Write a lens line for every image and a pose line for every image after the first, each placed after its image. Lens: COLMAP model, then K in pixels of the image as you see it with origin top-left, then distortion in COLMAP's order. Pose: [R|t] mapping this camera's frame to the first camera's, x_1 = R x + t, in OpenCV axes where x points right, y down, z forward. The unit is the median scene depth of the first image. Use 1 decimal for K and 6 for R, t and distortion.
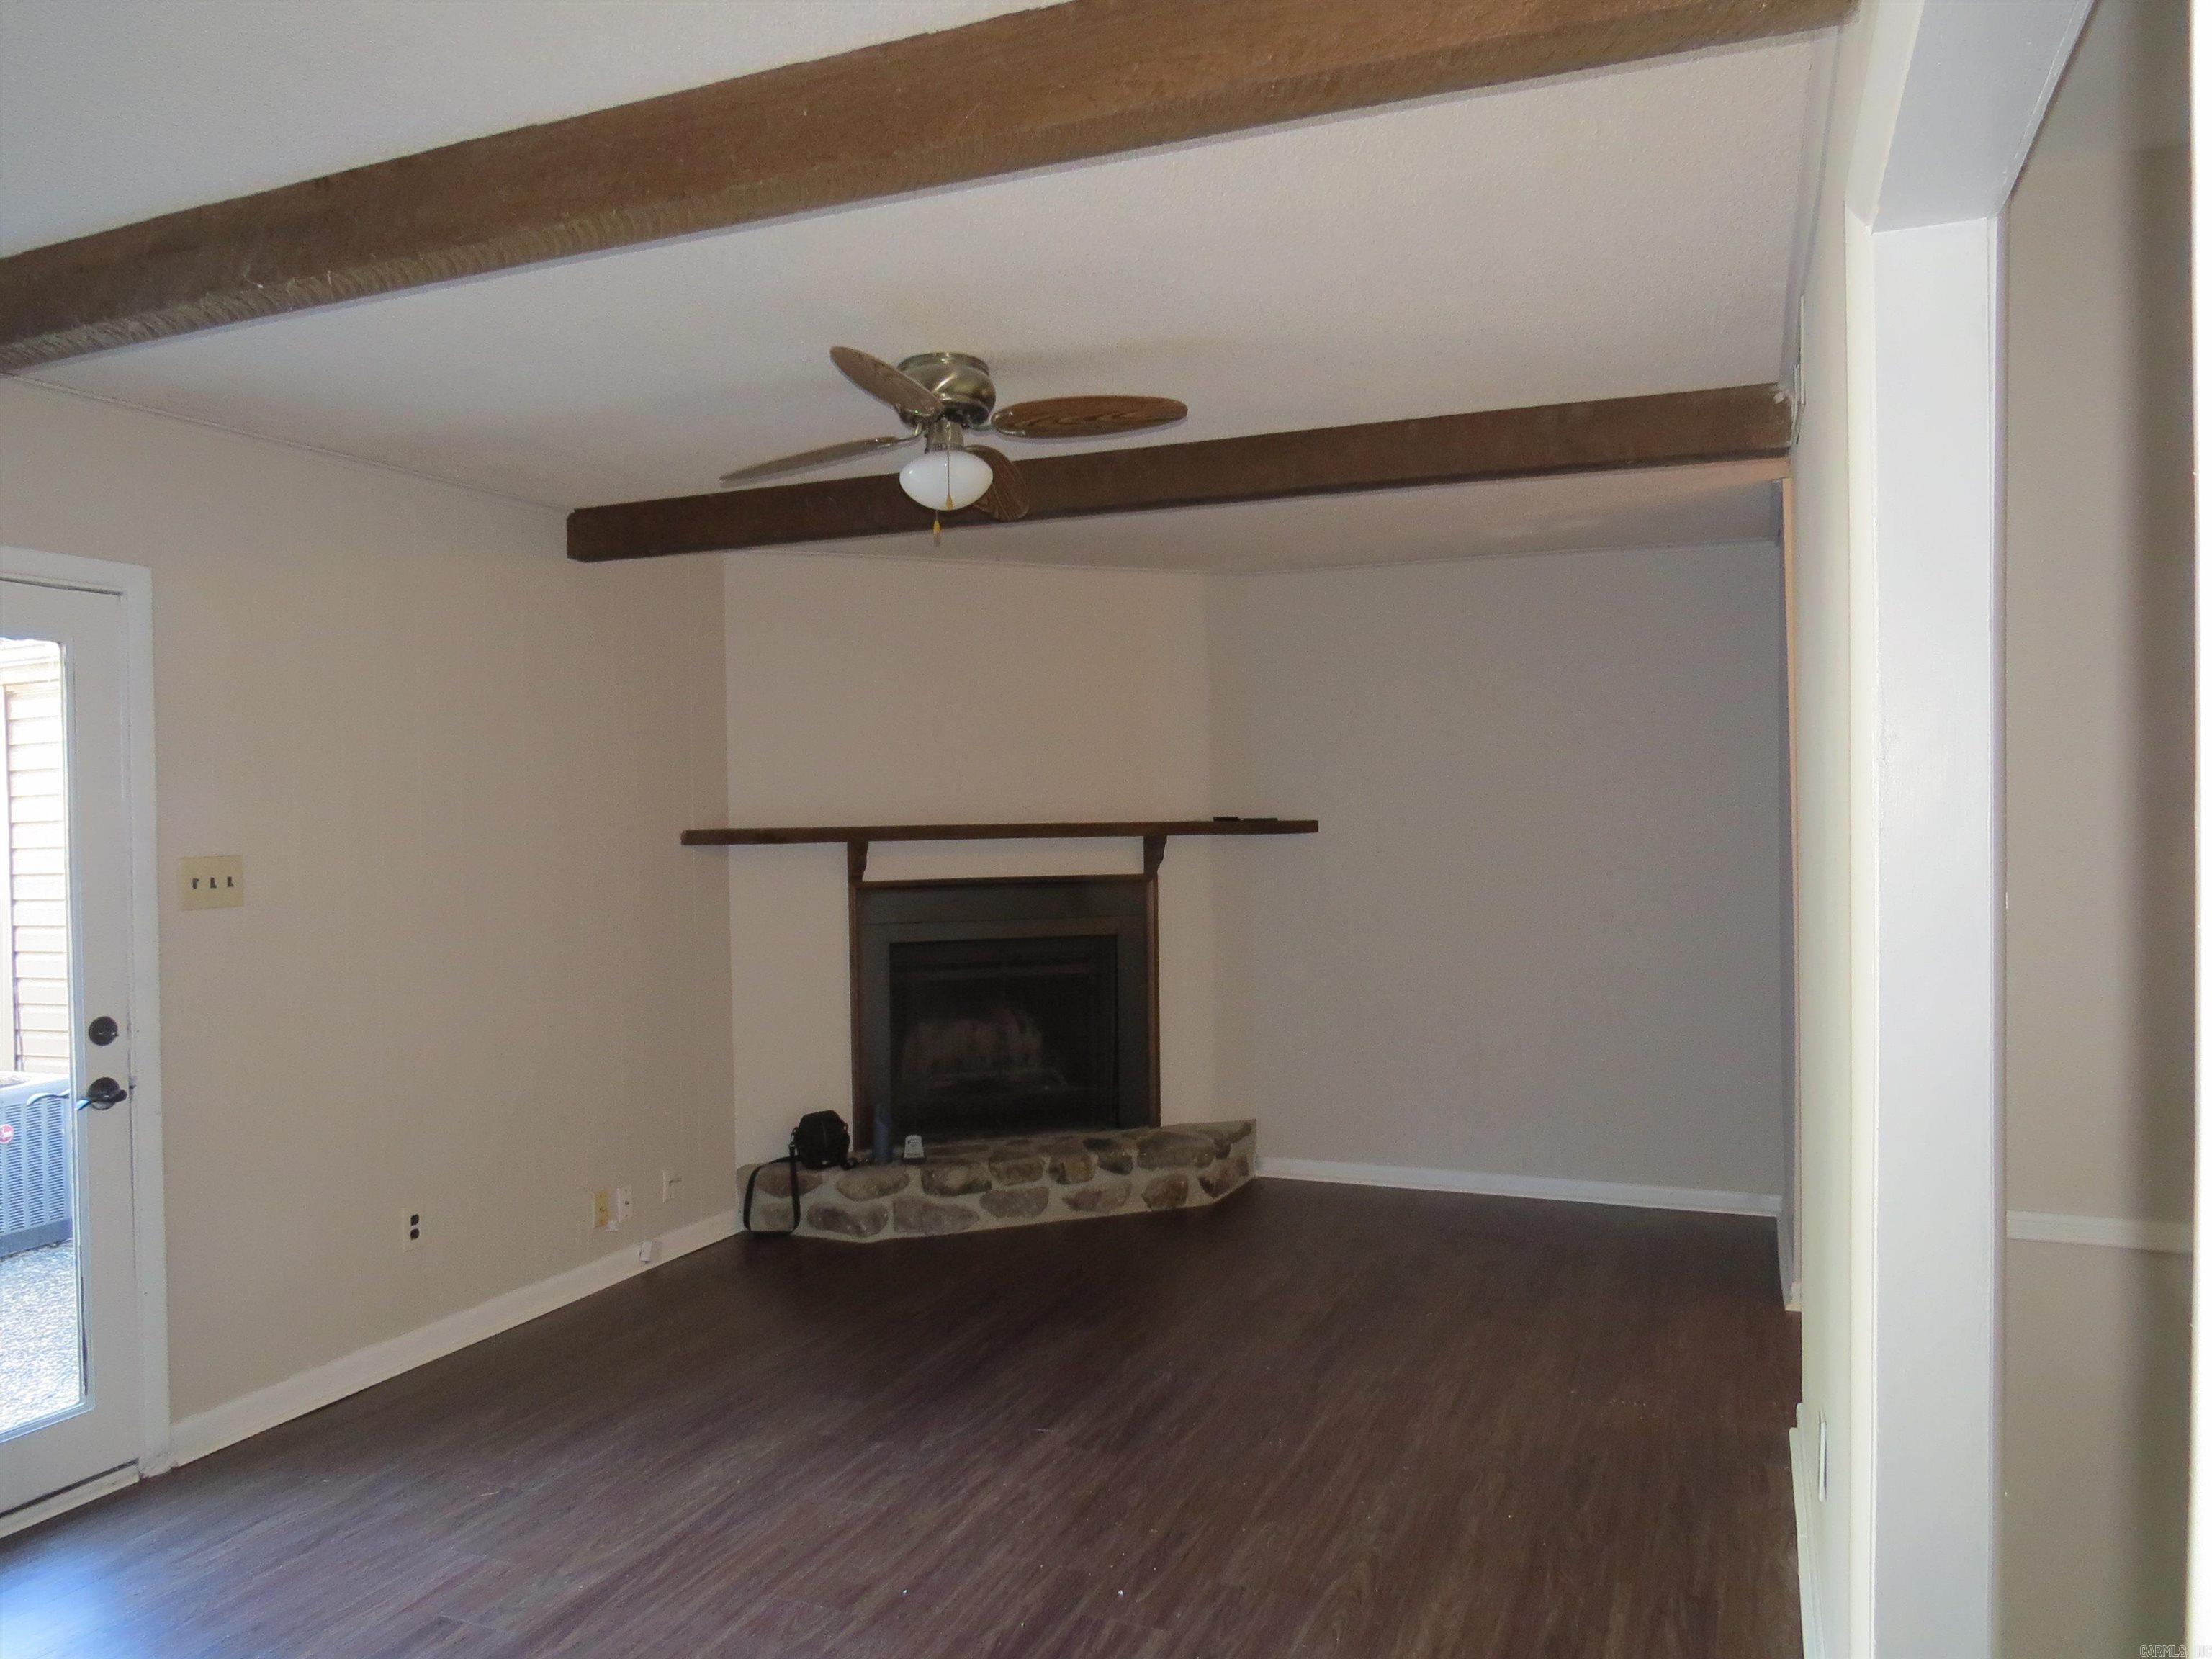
lens RADIAL K [[1578.6, 0, 1108.5], [0, 1578.6, 820.4], [0, 0, 1]] dist [-0.031531, 0.002617]
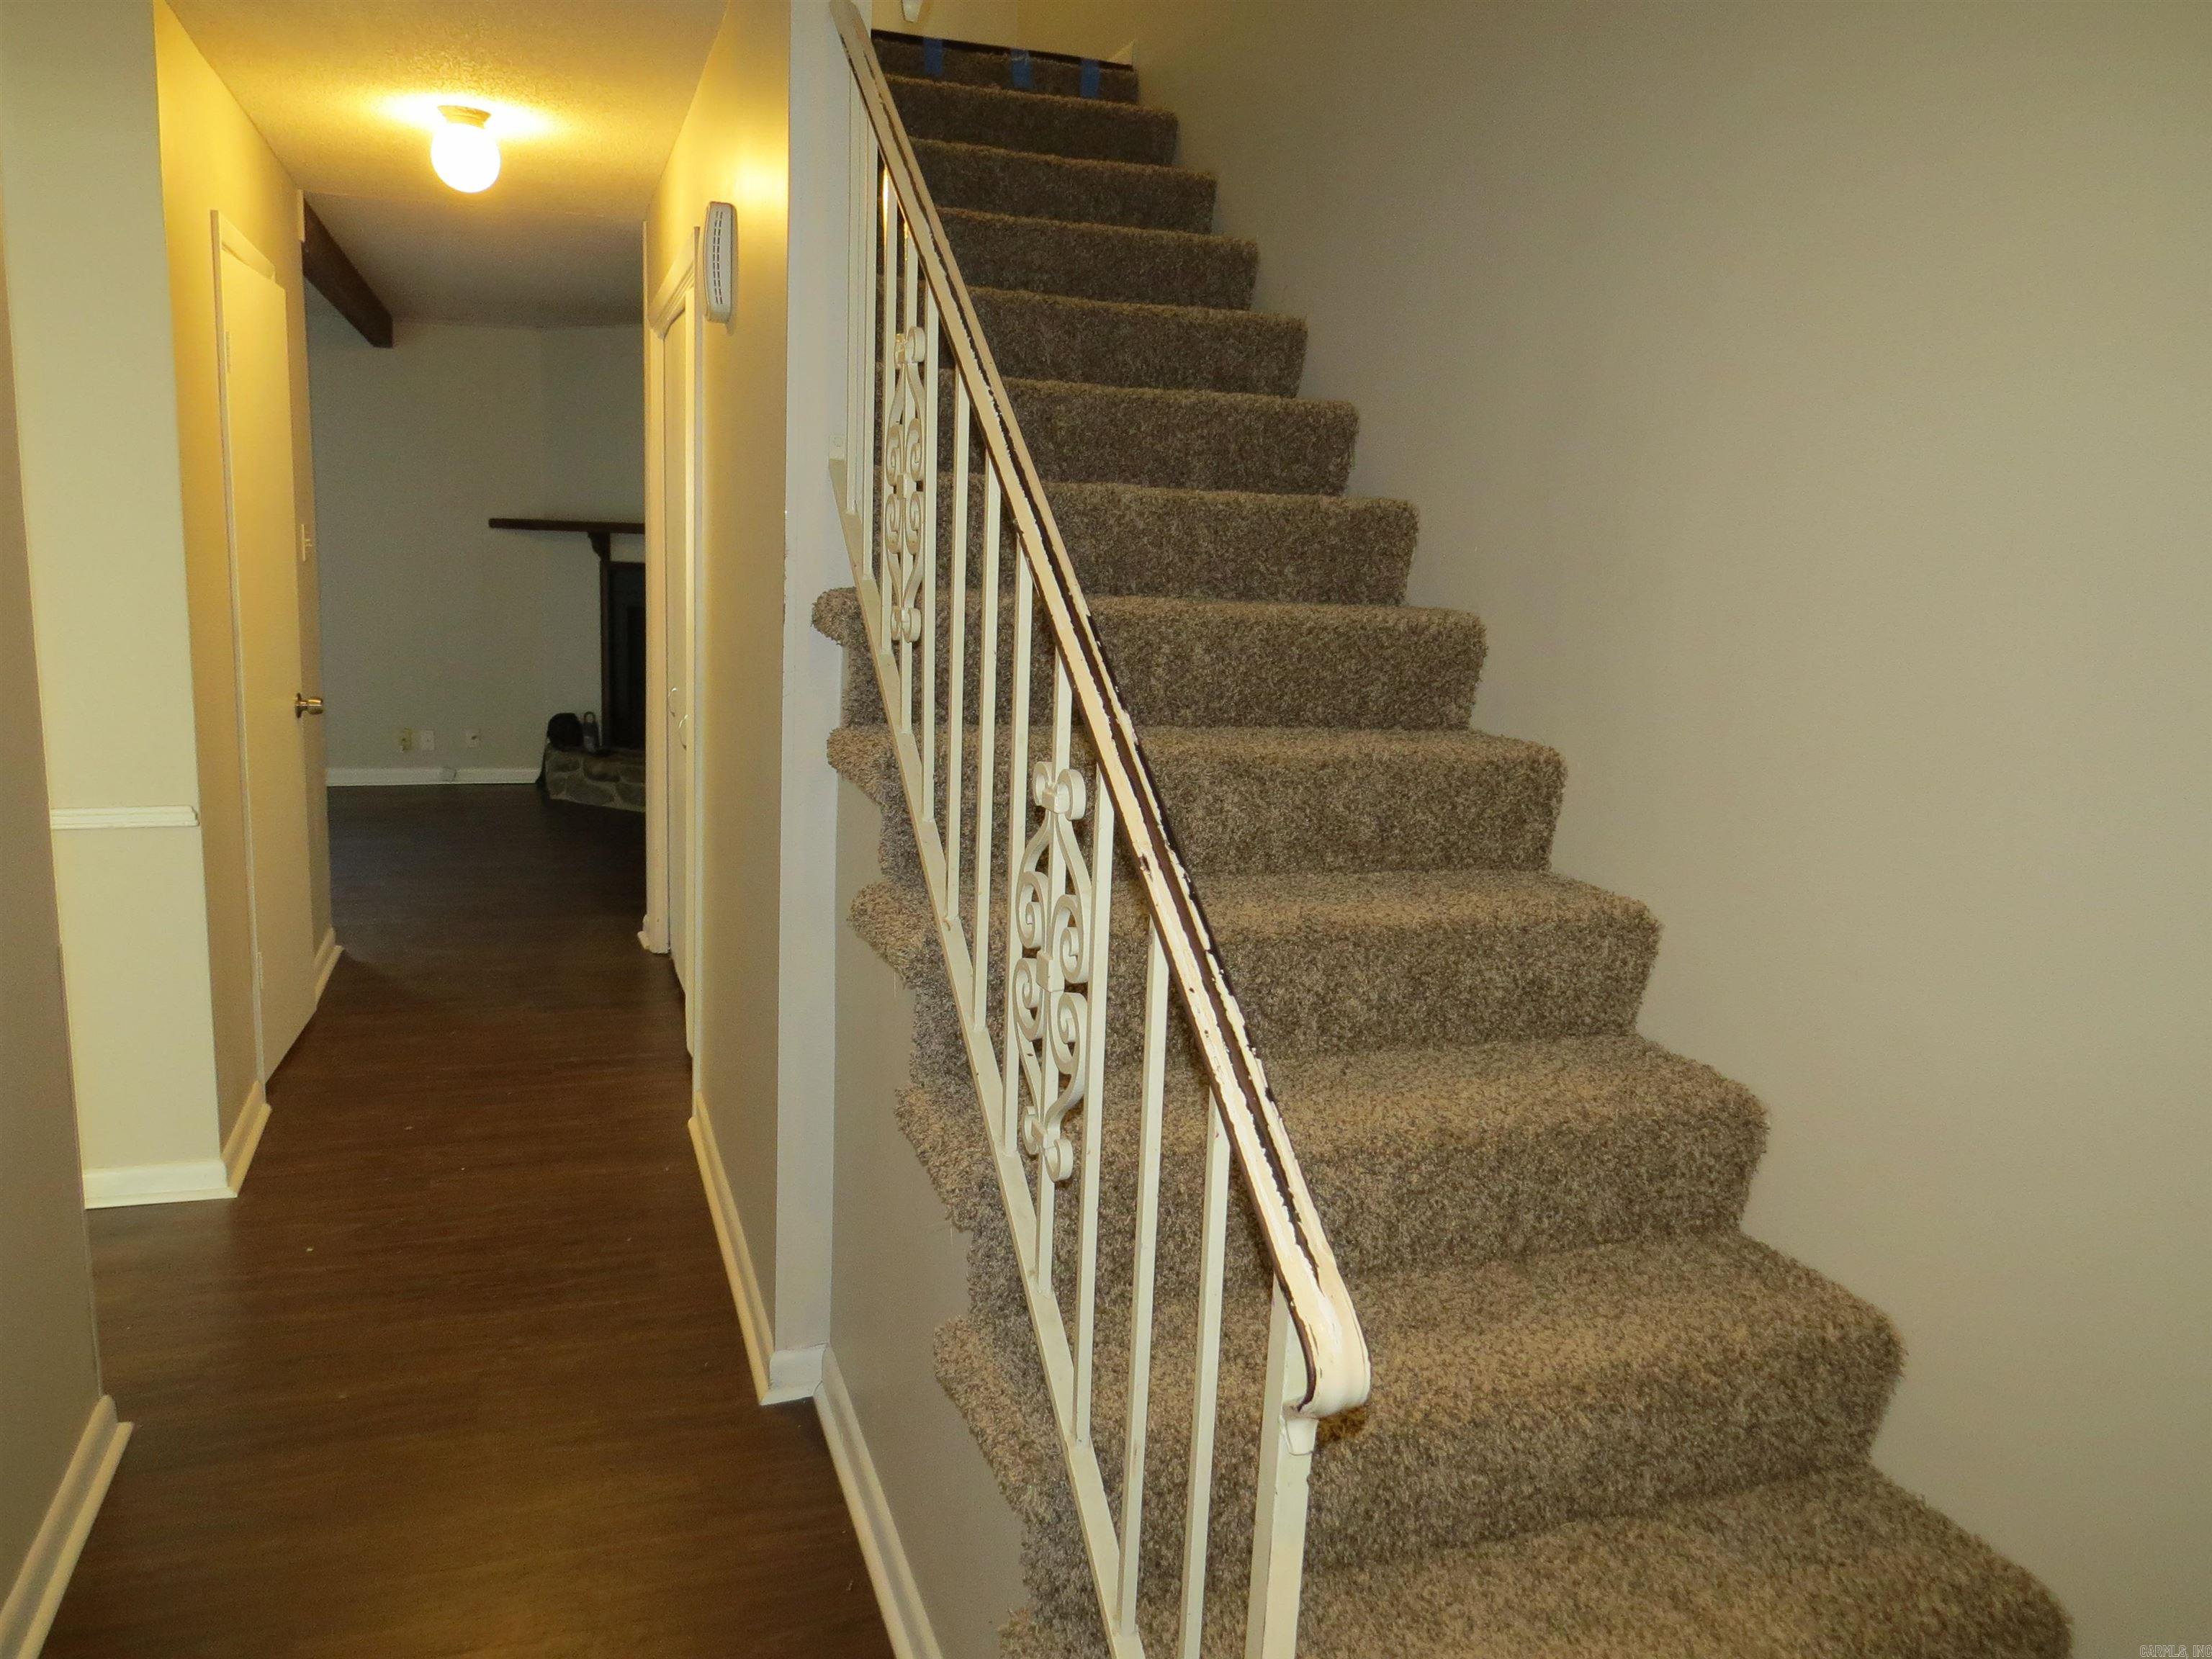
lens RADIAL K [[1578.6, 0, 1108.5], [0, 1578.6, 820.4], [0, 0, 1]] dist [-0.031531, 0.002617]
pose [[0.668456, 0.168648, -0.724379, 1.301864], [-0.055822, 0.982582, 0.177249, -0.008983], [0.741654, -0.078047, 0.666226, 0.388623]]
